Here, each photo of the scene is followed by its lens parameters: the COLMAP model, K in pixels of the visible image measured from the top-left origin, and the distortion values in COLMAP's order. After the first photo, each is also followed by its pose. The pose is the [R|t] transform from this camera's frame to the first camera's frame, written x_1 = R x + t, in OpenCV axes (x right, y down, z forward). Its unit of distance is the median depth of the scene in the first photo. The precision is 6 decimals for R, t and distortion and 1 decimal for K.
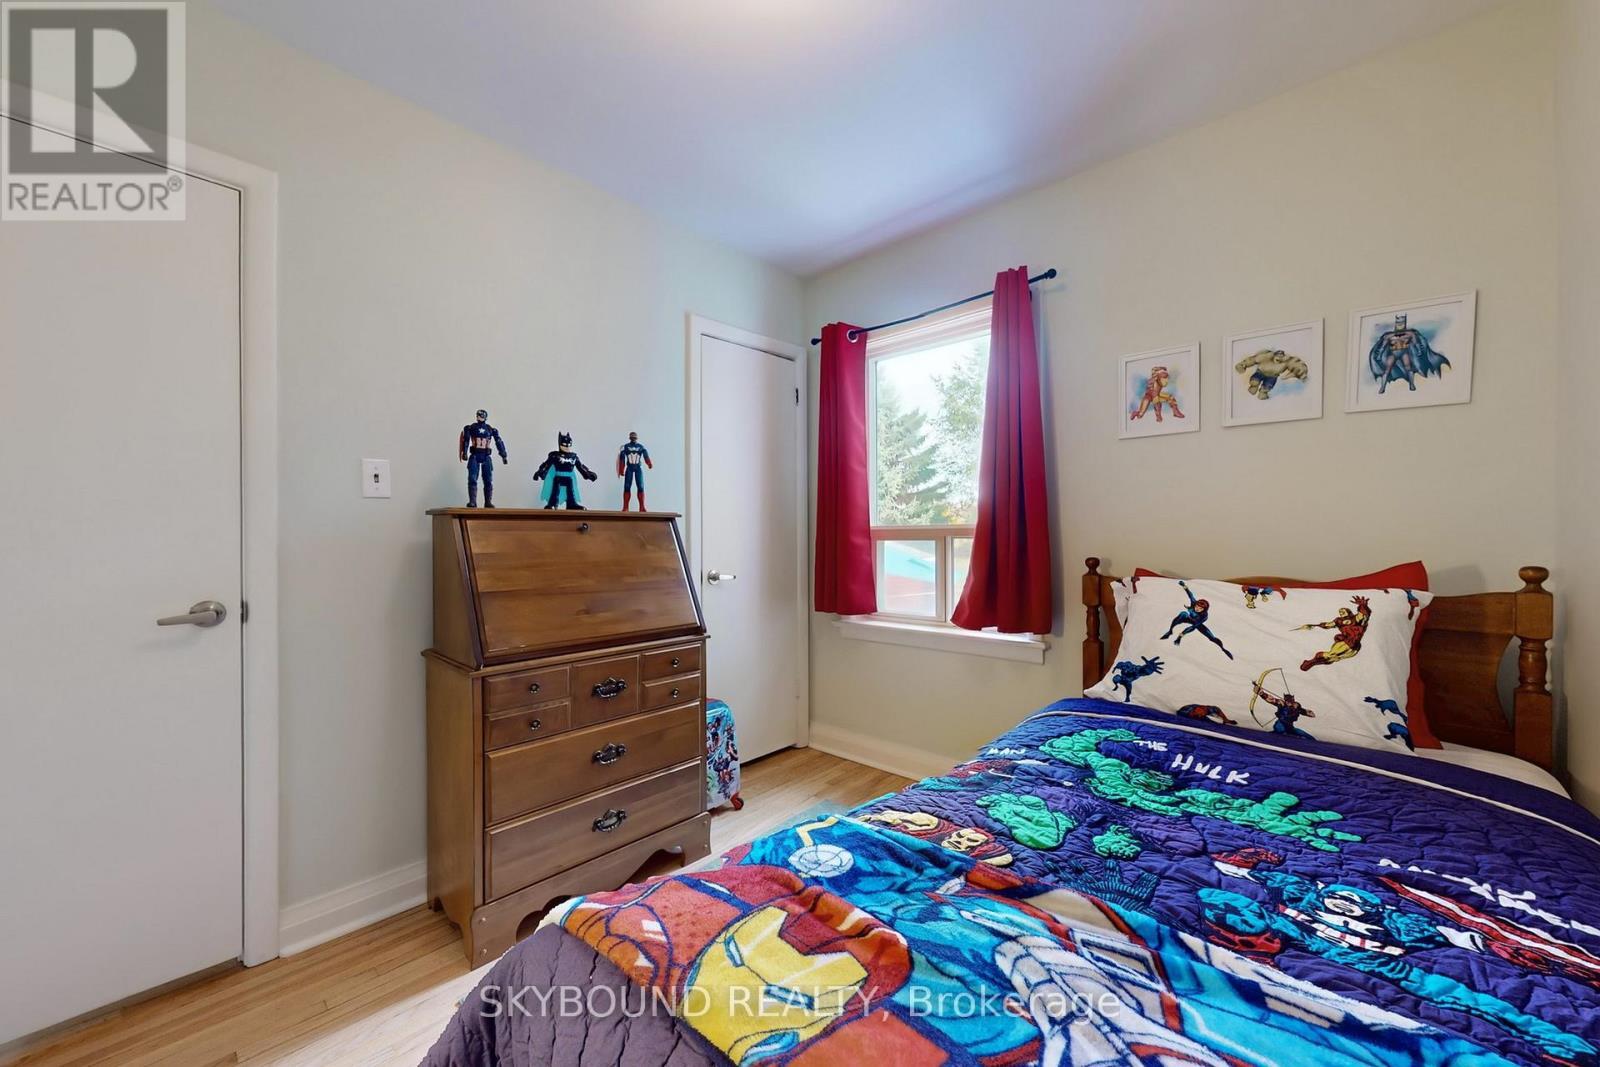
lens RADIAL K [[600.5, 0, 798.8], [0, 600.5, 534.3], [0, 0, 1]] dist [-0.000850, -0.000874]
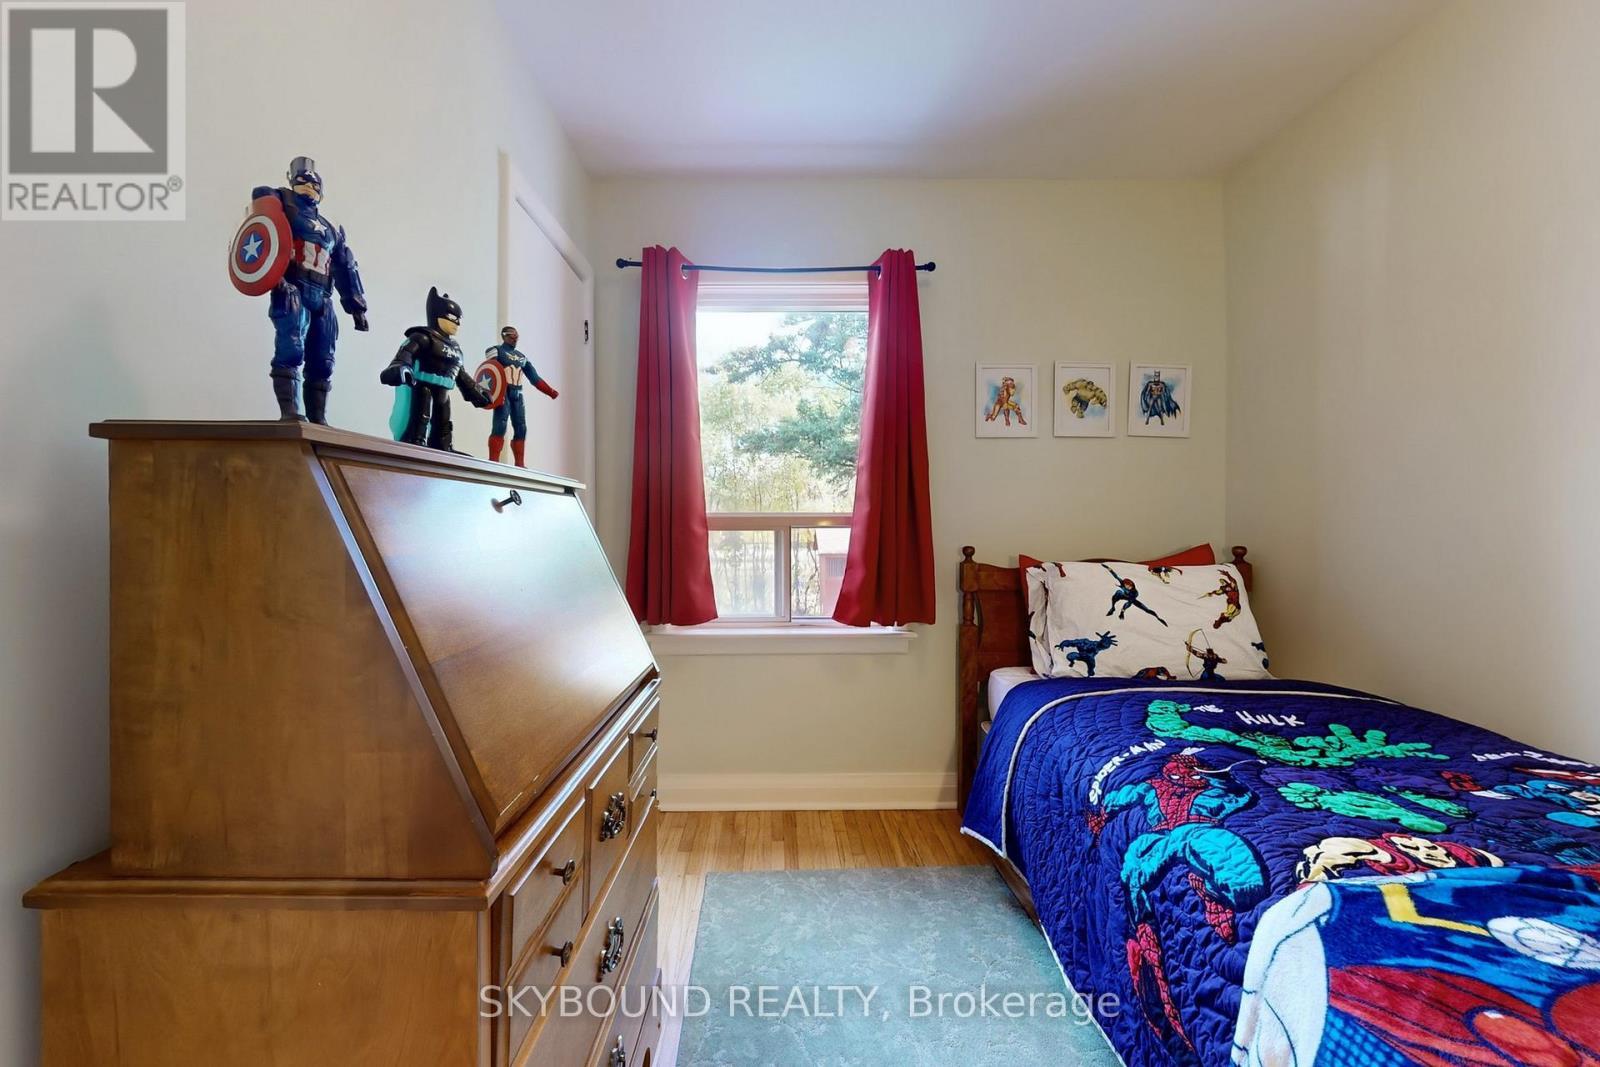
lens RADIAL K [[600.5, 0, 798.6], [0, 600.5, 528.4], [0, 0, 1]] dist [-0.000850, -0.000874]
pose [[0.724902, 0.004747, 0.688836, -0.618279], [-0.005845, 0.999983, -0.000741, 0.013342], [-0.688828, -0.003489, 0.724917, 0.586432]]
